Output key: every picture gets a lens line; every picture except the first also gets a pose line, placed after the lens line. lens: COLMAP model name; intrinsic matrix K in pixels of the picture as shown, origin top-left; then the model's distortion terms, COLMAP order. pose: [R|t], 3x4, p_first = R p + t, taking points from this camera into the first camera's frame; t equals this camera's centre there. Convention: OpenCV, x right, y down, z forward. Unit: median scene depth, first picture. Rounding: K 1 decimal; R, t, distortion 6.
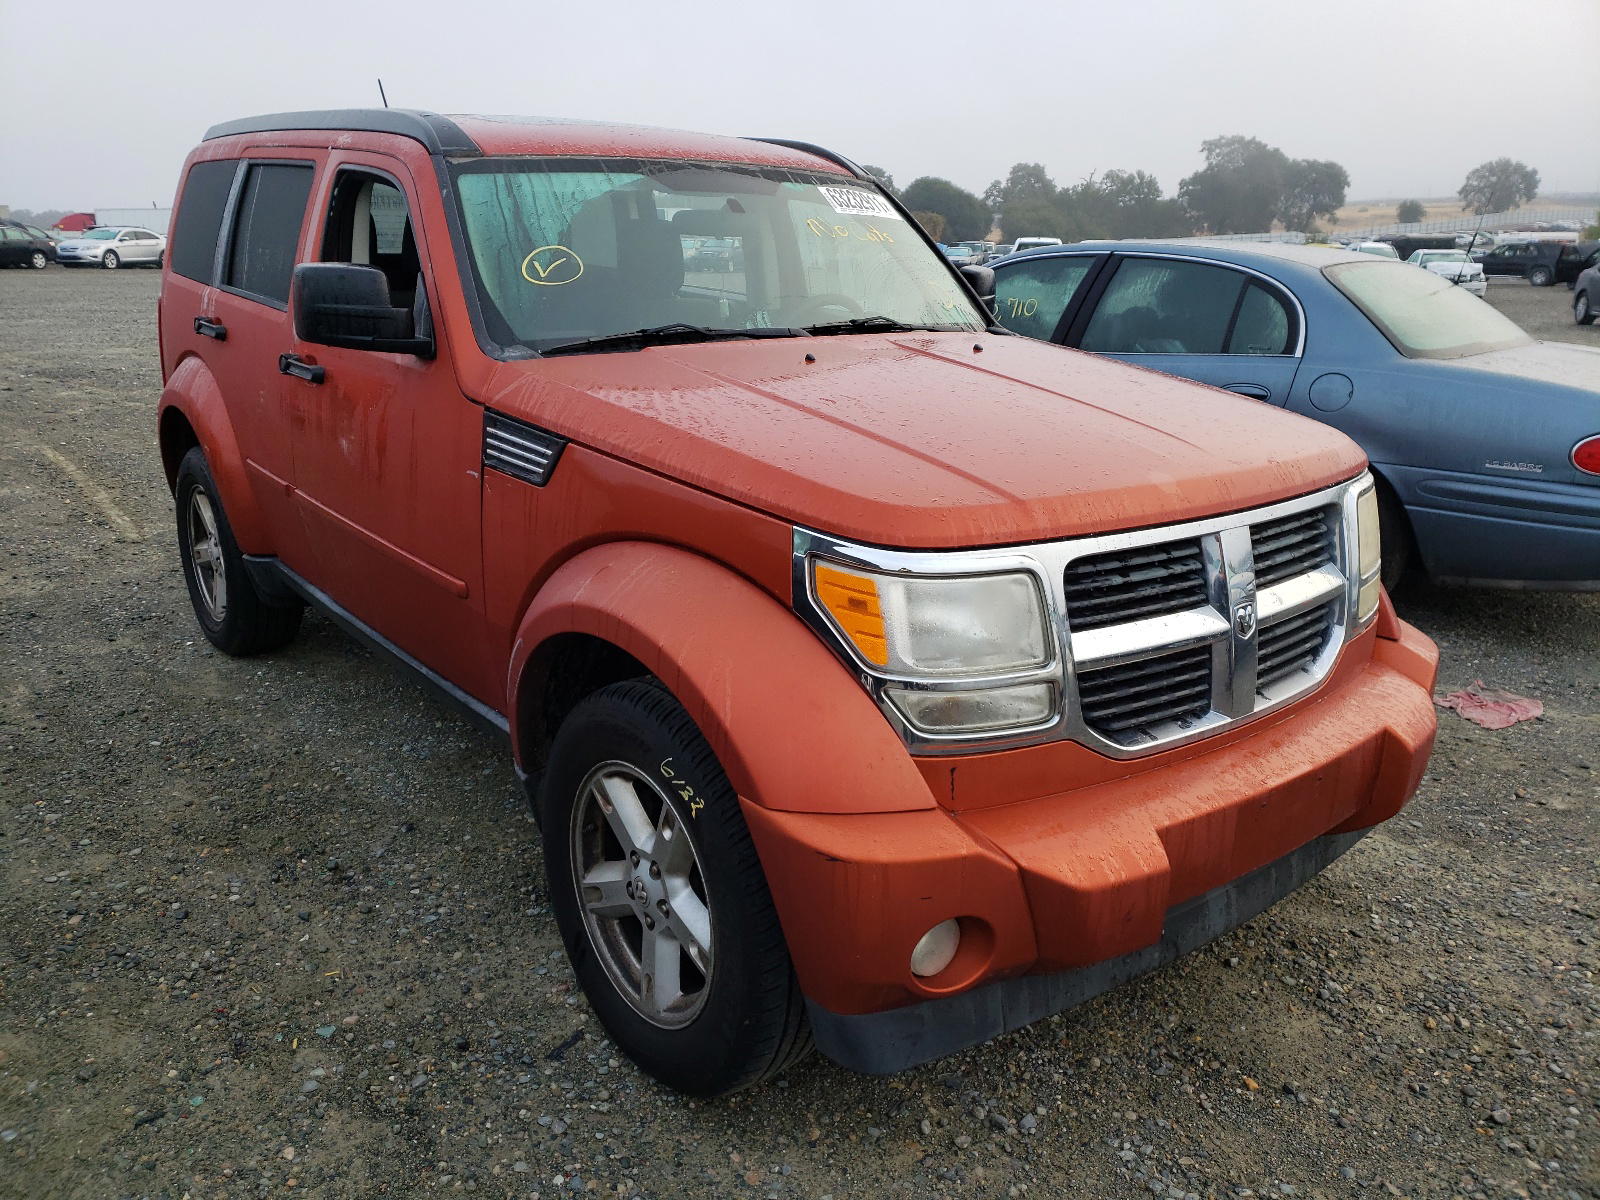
lens RADIAL K [[1221.5, 0, 800.0], [0, 1221.5, 600.0], [0, 0, 1]] dist [0.001701, -0.004192]
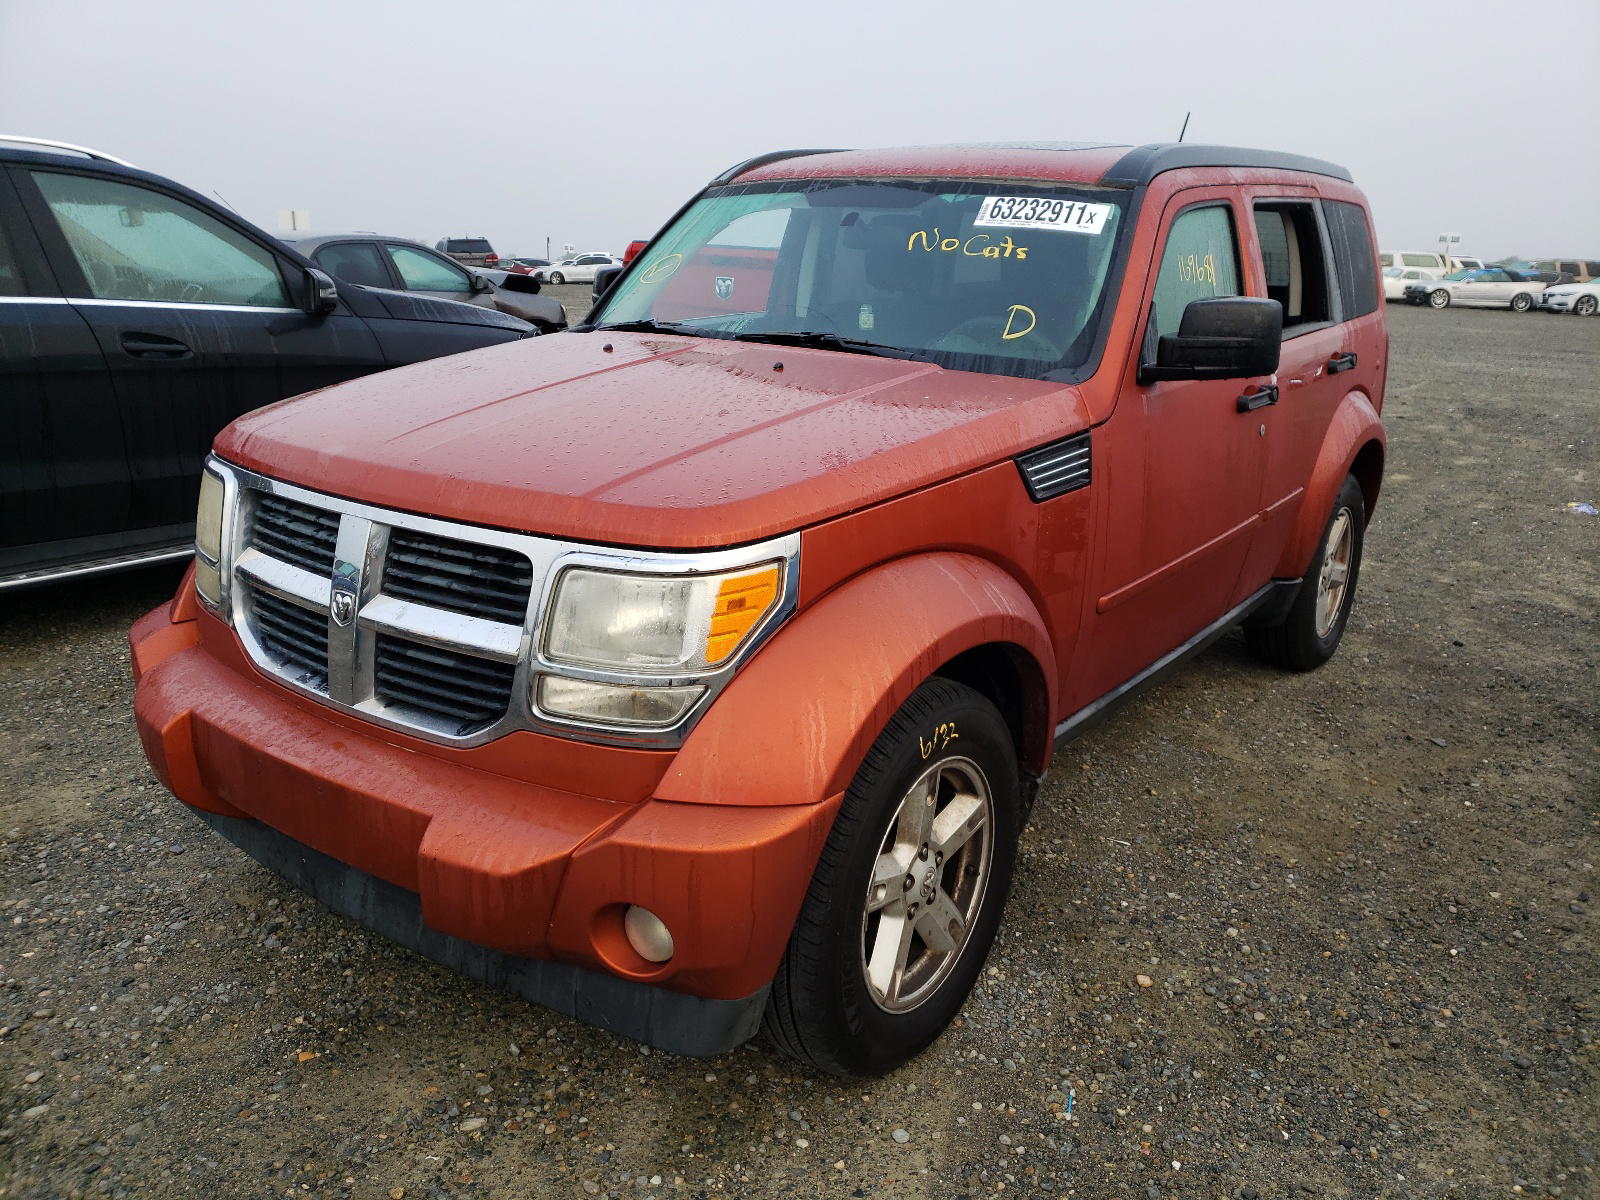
lens RADIAL K [[1221.5, 0, 800.0], [0, 1221.5, 600.0], [0, 0, 1]] dist [0.001701, -0.004192]
pose [[0.322133, 0.269261, -0.907595, 1.268984], [-0.306584, 0.936706, 0.169081, -0.249699], [0.895676, 0.223788, 0.384295, 0.865033]]
